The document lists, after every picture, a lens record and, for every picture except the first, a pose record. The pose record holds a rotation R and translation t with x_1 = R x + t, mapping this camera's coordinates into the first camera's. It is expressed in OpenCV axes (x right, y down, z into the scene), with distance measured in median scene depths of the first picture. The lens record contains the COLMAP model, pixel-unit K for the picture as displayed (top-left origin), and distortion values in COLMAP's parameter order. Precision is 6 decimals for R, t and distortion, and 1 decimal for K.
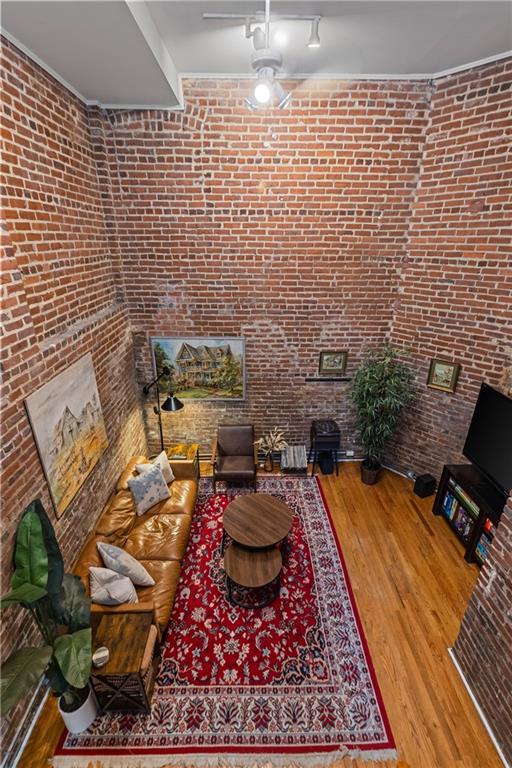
lens RADIAL K [[345.2, 0, 255.2], [0, 345.2, 386.1], [0, 0, 1]] dist [0.005083, -0.000744]
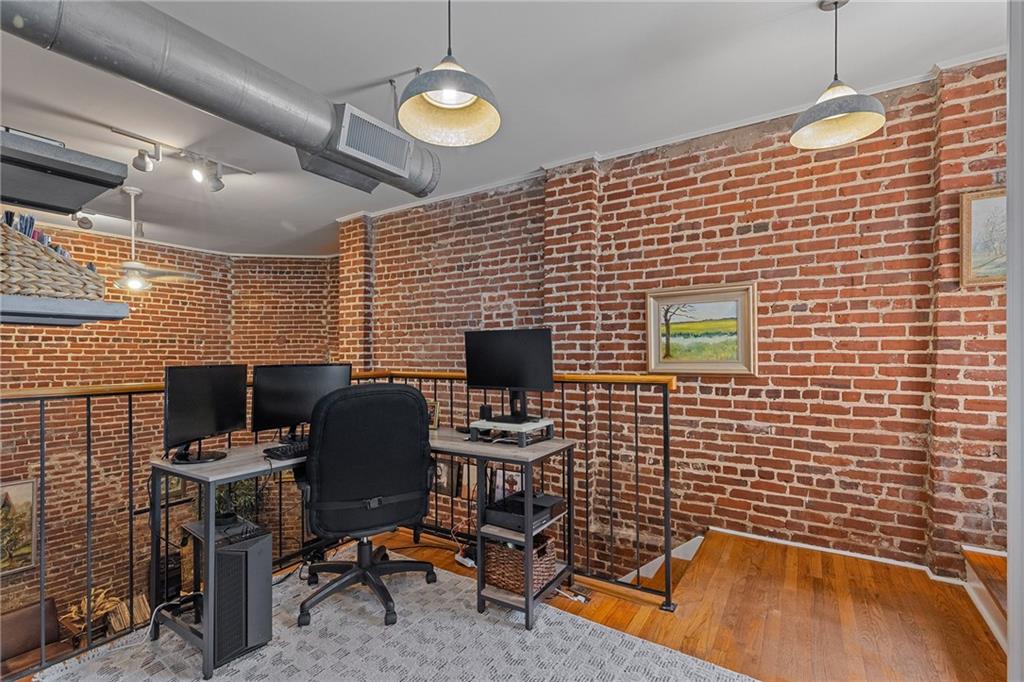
lens RADIAL K [[460.3, 0, 510.6], [0, 460.3, 349.4], [0, 0, 1]] dist [0.005083, -0.000744]
pose [[0.561044, 0.003856, 0.827777, -0.339520], [0.340331, 0.910491, -0.234908, 0.240022], [-0.754589, 0.413512, 0.509513, -0.562764]]
